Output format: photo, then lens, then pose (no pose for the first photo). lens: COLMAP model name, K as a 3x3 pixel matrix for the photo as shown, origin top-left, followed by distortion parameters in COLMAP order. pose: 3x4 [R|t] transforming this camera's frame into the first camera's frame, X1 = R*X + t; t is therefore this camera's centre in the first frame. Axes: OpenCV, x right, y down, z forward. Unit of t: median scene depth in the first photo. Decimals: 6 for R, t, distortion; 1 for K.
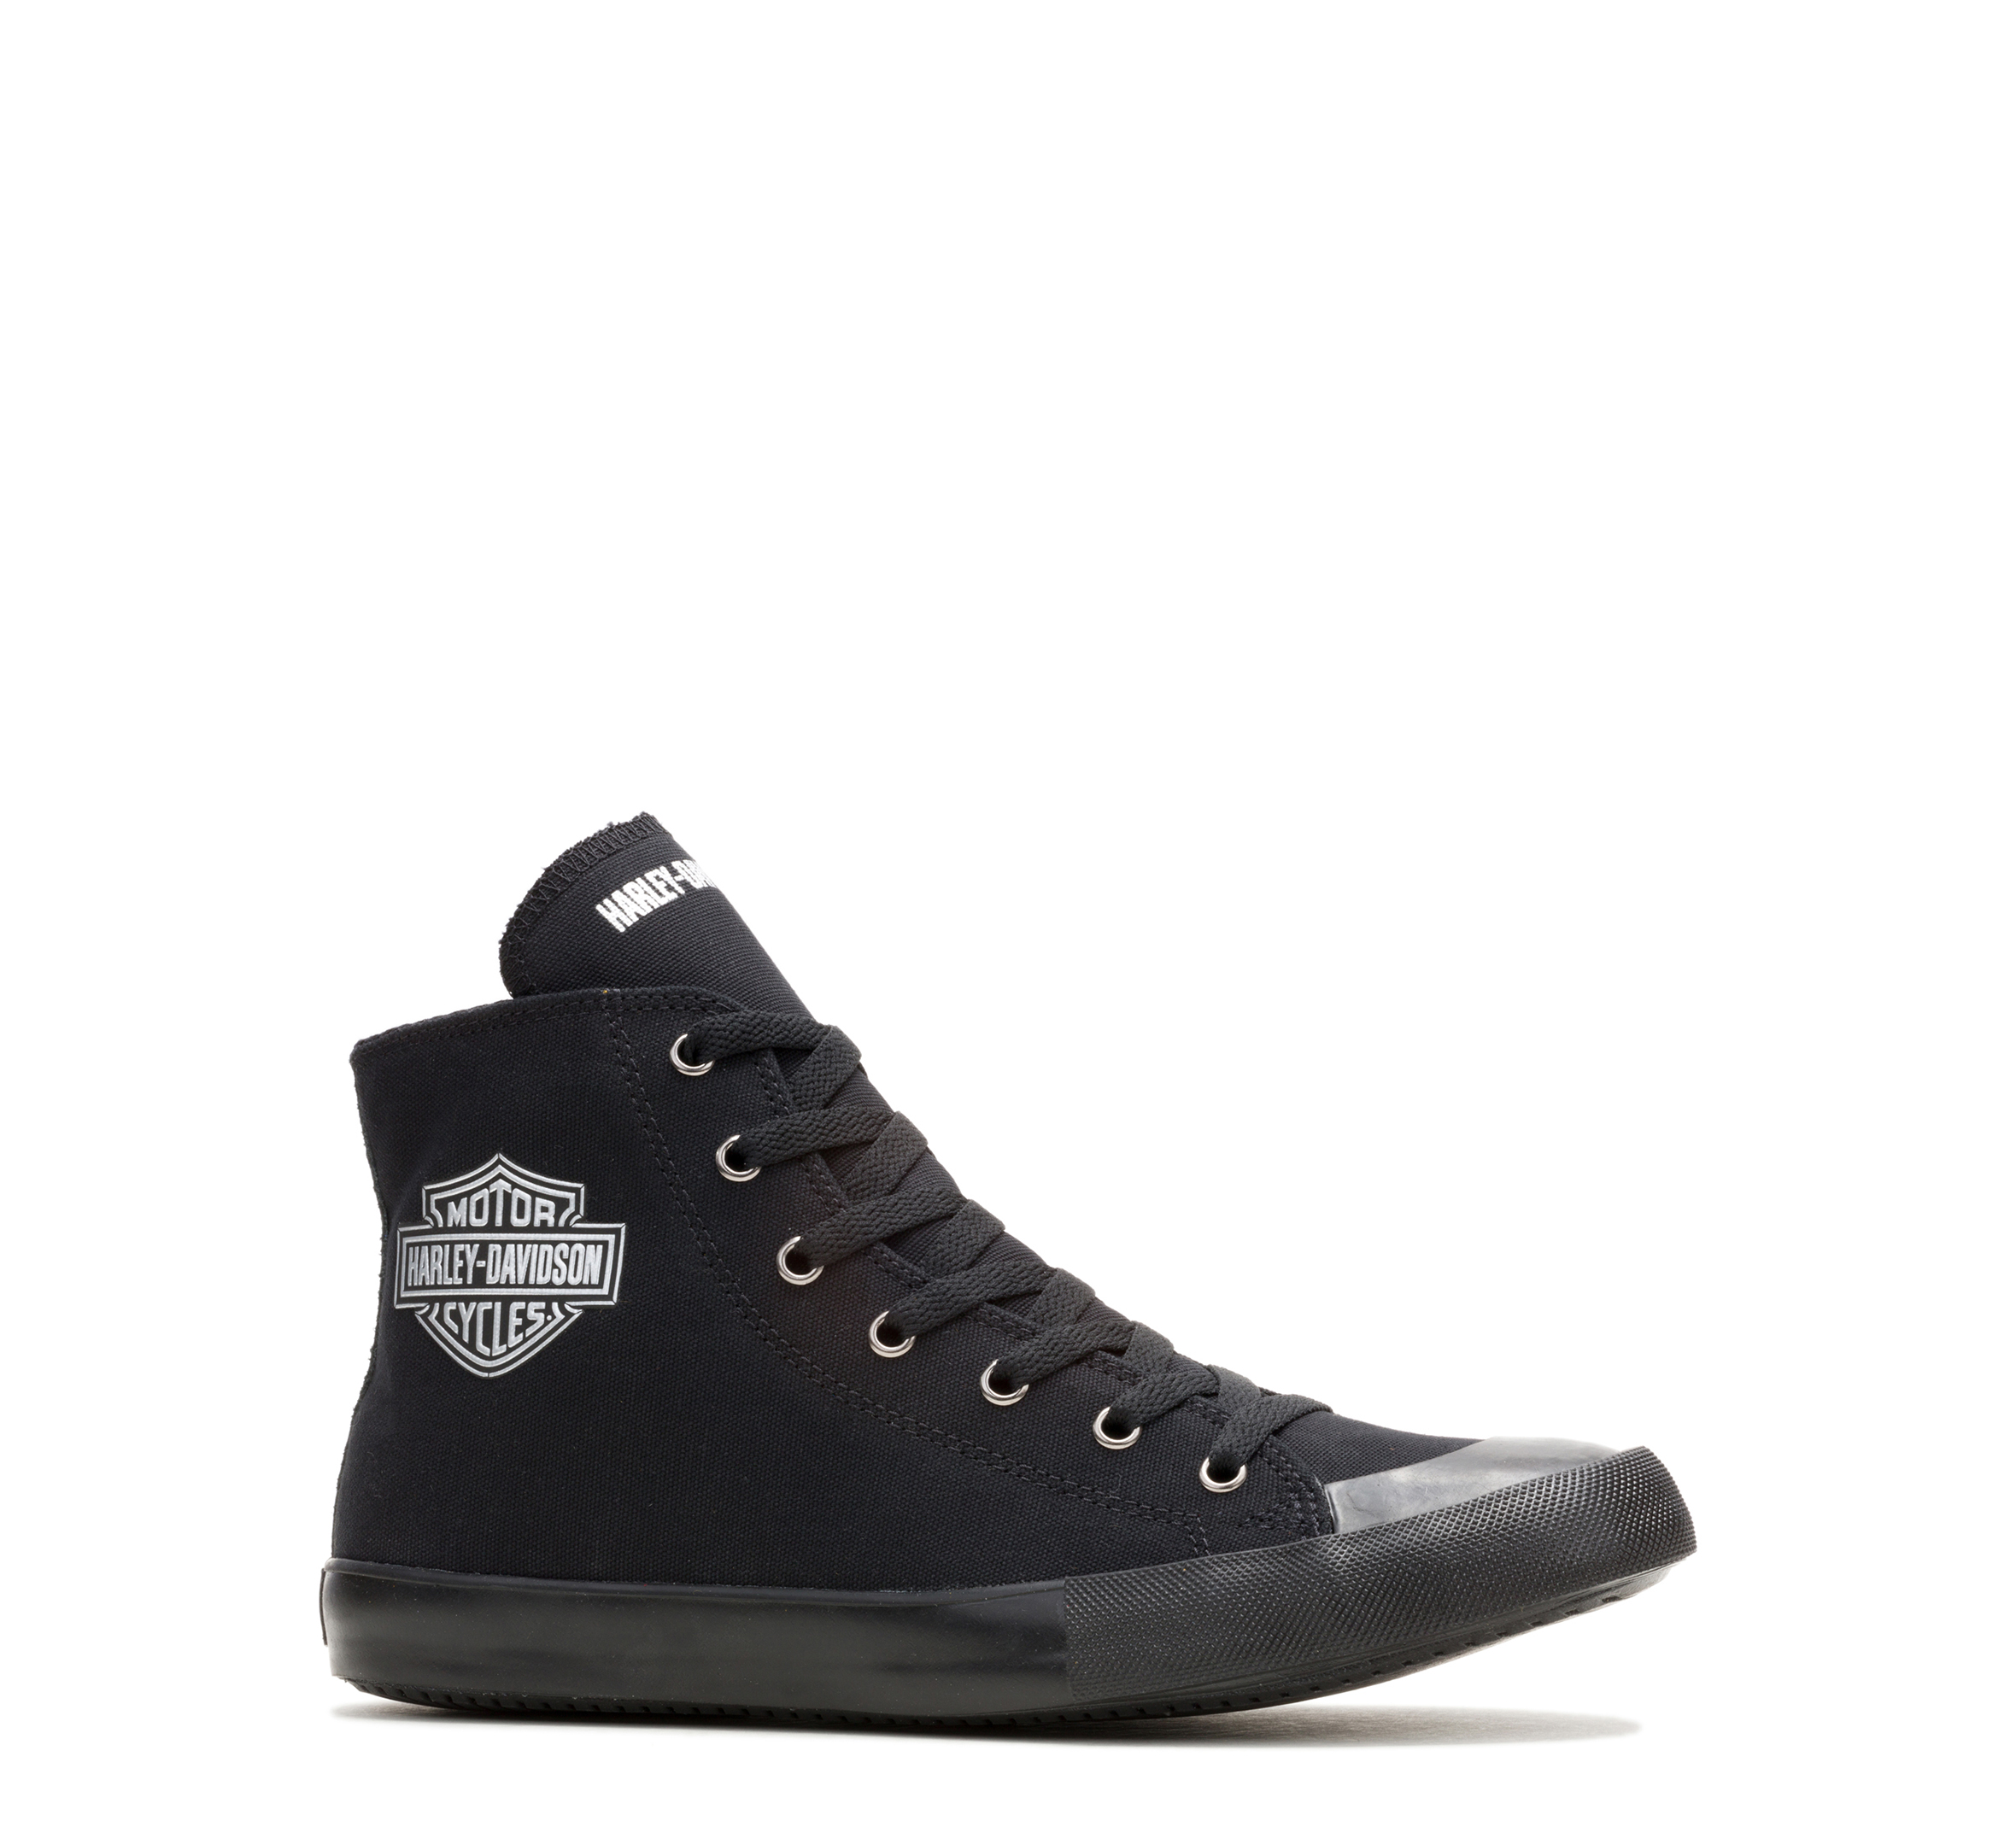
lens RADIAL K [[4805.1, 0, 1008.0], [0, 4805.1, 910.5], [0, 0, 1]] dist [-0.064431, 0.250526]
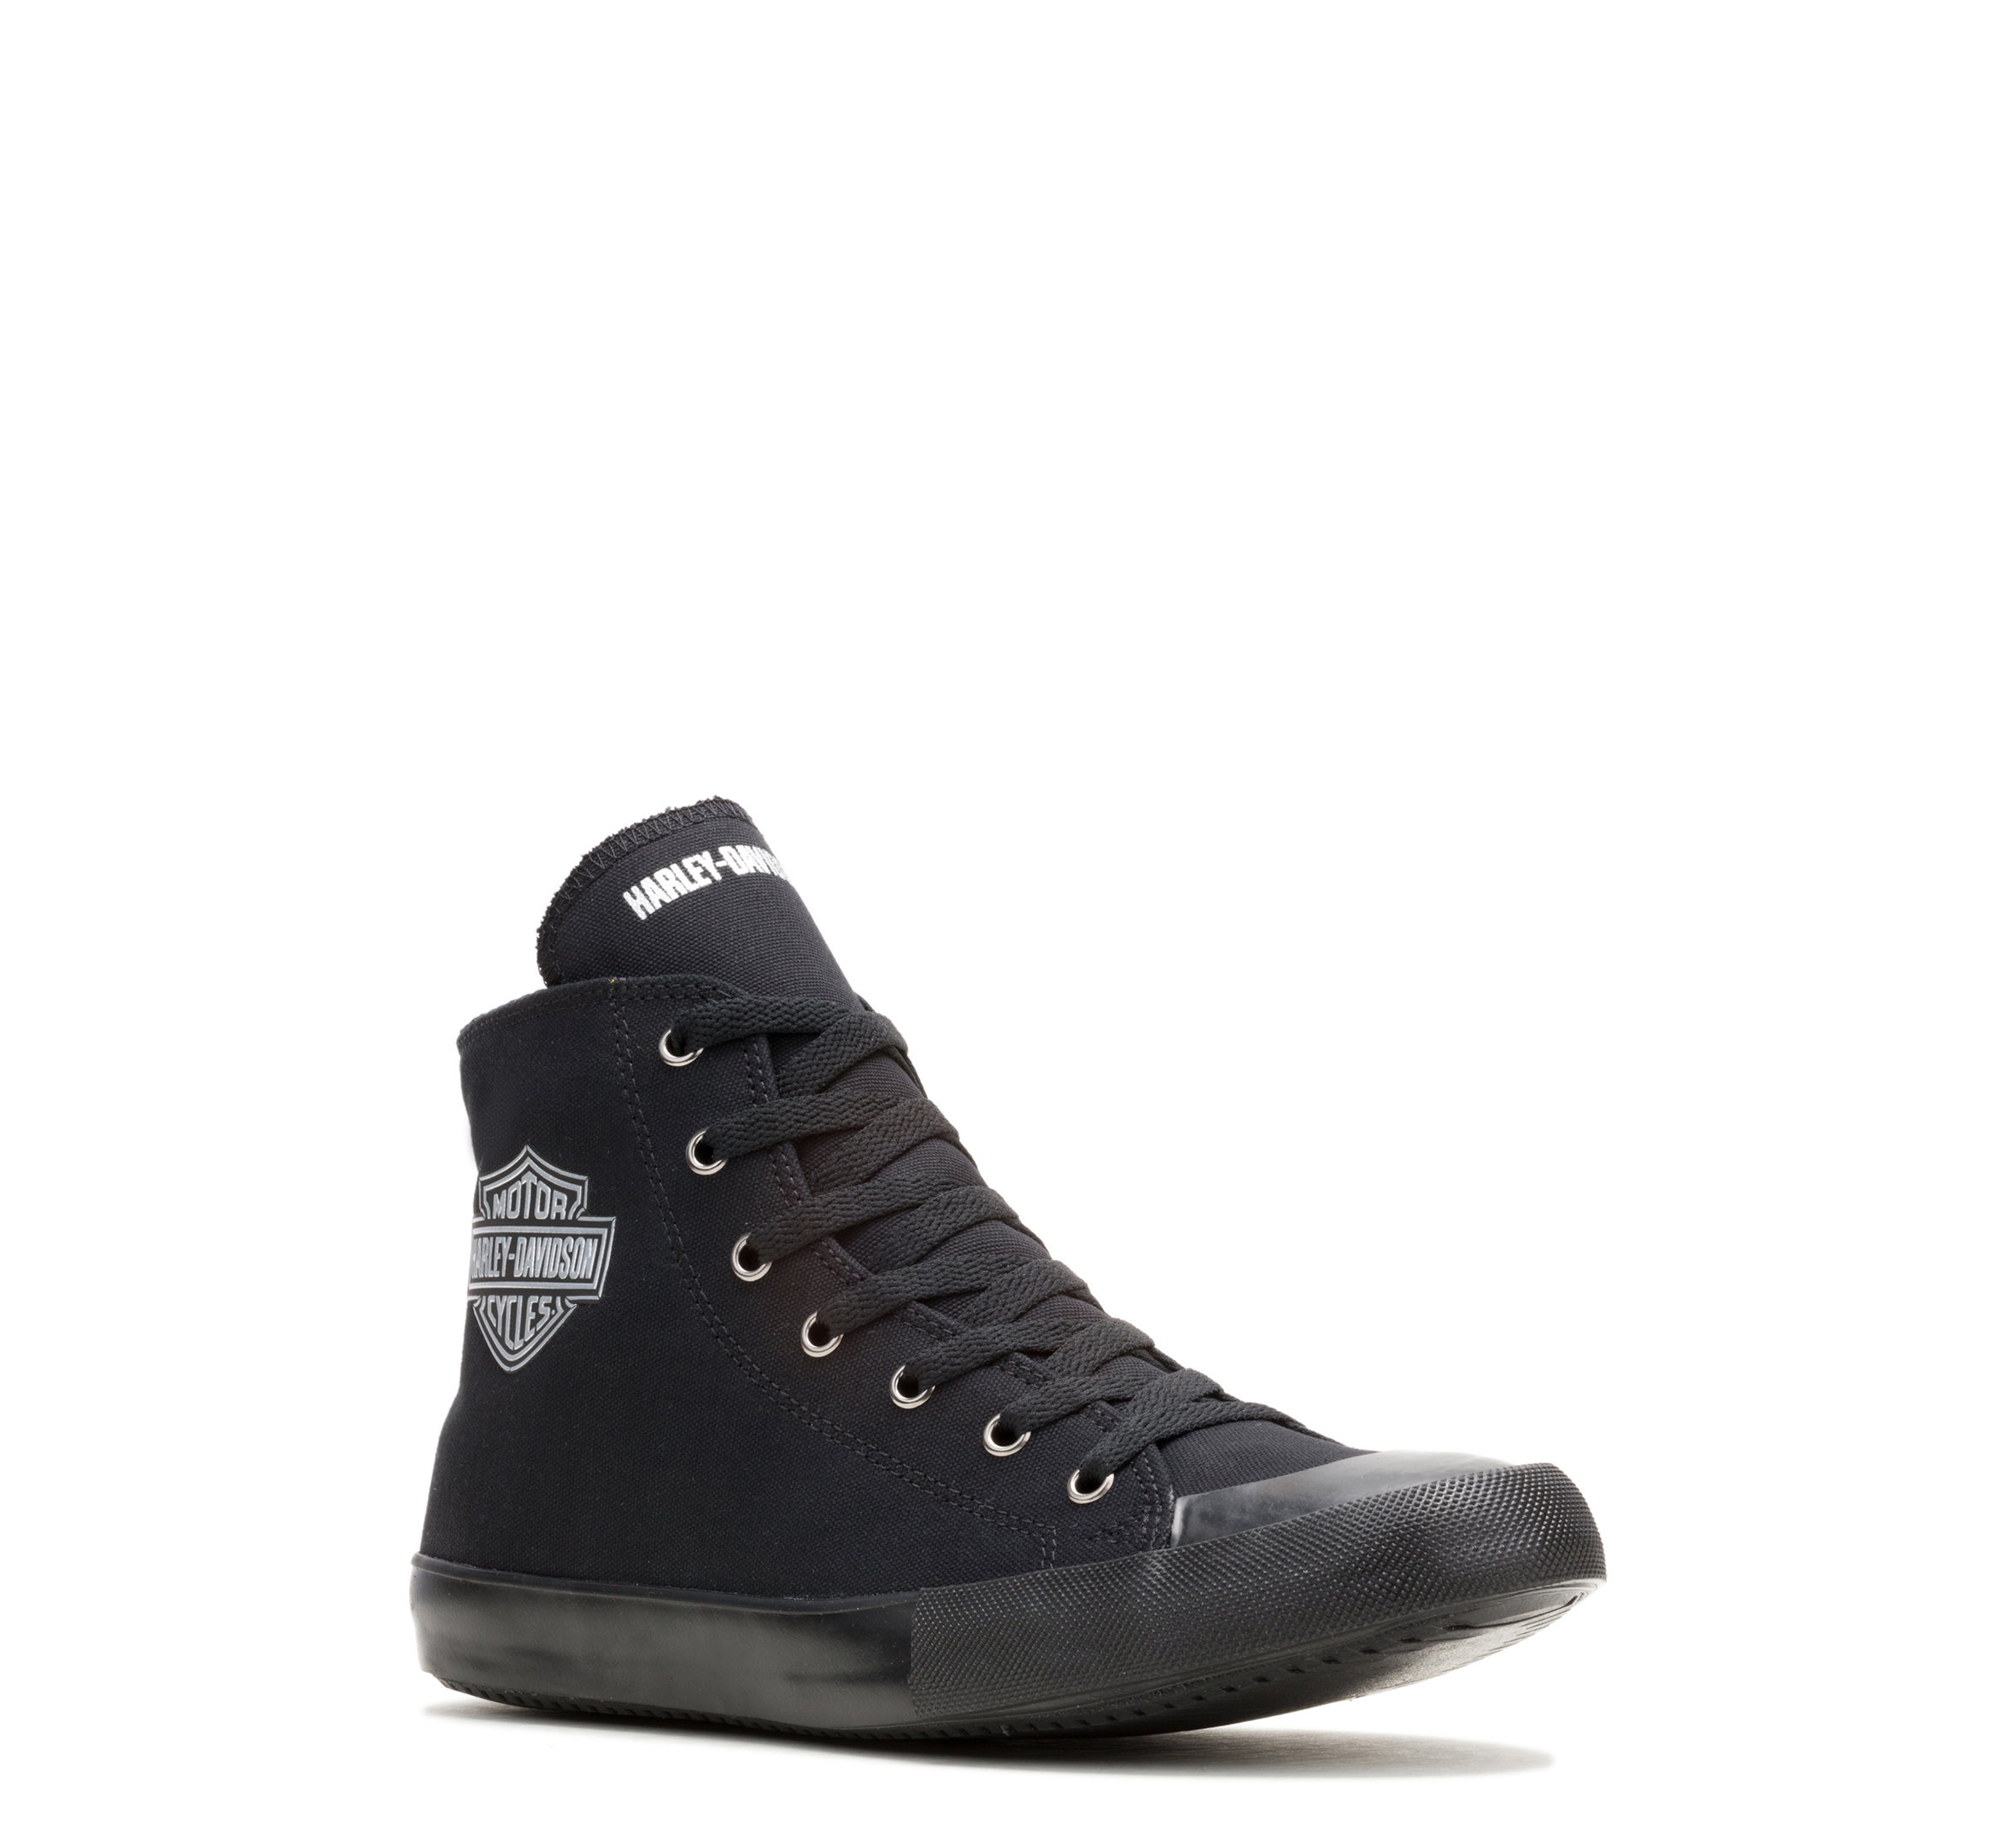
lens RADIAL K [[4805.1, 0, 1008.0], [0, 4805.1, 910.5], [0, 0, 1]] dist [-0.064431, 0.250526]
pose [[0.973048, -0.012315, -0.230275, 0.222245], [0.013823, 0.999892, 0.004935, -0.001254], [0.230189, -0.007986, 0.973113, 0.062272]]
